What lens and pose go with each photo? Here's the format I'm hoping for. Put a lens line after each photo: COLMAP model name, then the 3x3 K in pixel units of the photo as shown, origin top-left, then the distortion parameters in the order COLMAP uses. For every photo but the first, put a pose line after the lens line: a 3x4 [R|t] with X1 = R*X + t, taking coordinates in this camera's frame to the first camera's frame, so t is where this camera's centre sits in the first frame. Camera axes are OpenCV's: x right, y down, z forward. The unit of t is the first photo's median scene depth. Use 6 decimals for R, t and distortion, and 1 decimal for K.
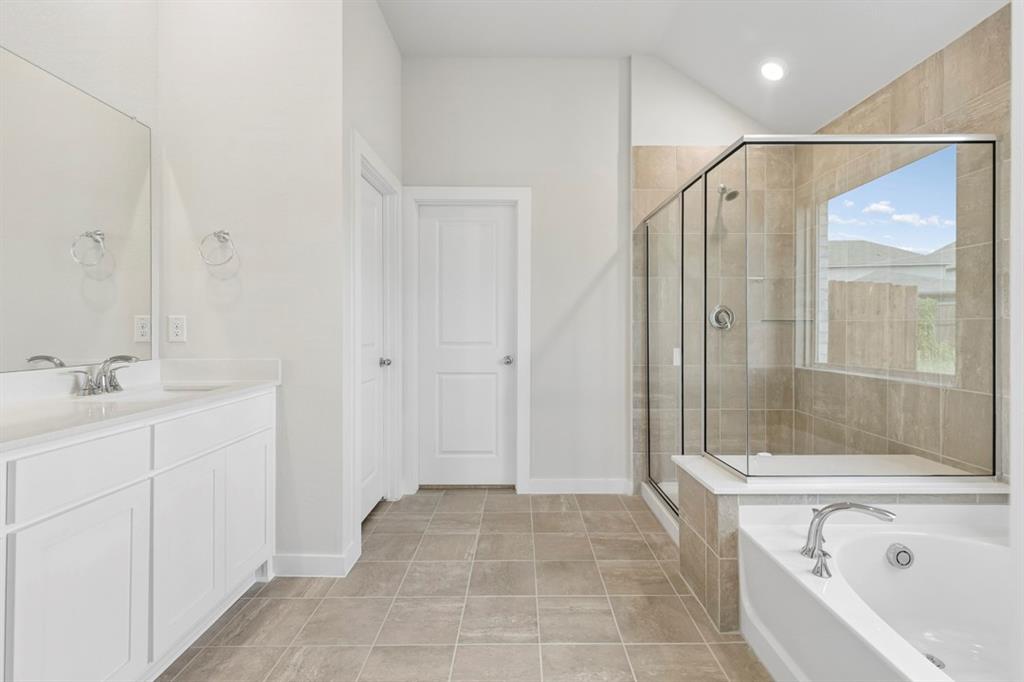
lens RADIAL K [[465.4, 0, 515.8], [0, 465.4, 331.0], [0, 0, 1]] dist [0.004425, 0.000469]
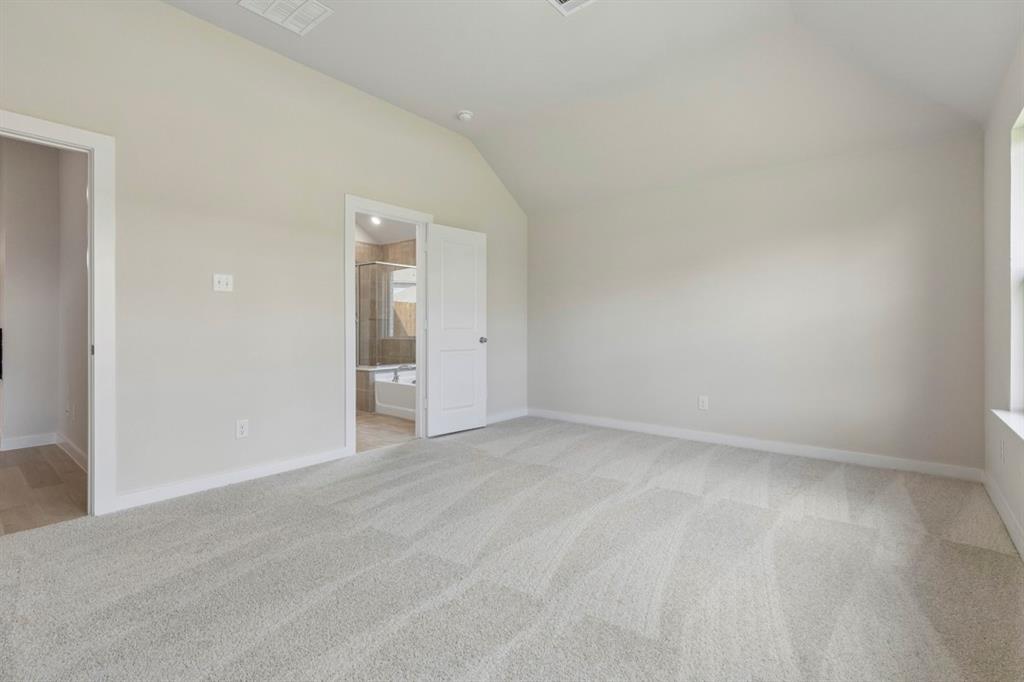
lens RADIAL K [[465.4, 0, 515.8], [0, 465.4, 331.0], [0, 0, 1]] dist [0.004425, 0.000469]
pose [[0.638762, 0.000624, 0.769404, -0.827659], [-0.003574, 0.999991, 0.002156, 0.031846], [-0.769396, -0.004127, 0.638759, -1.092802]]
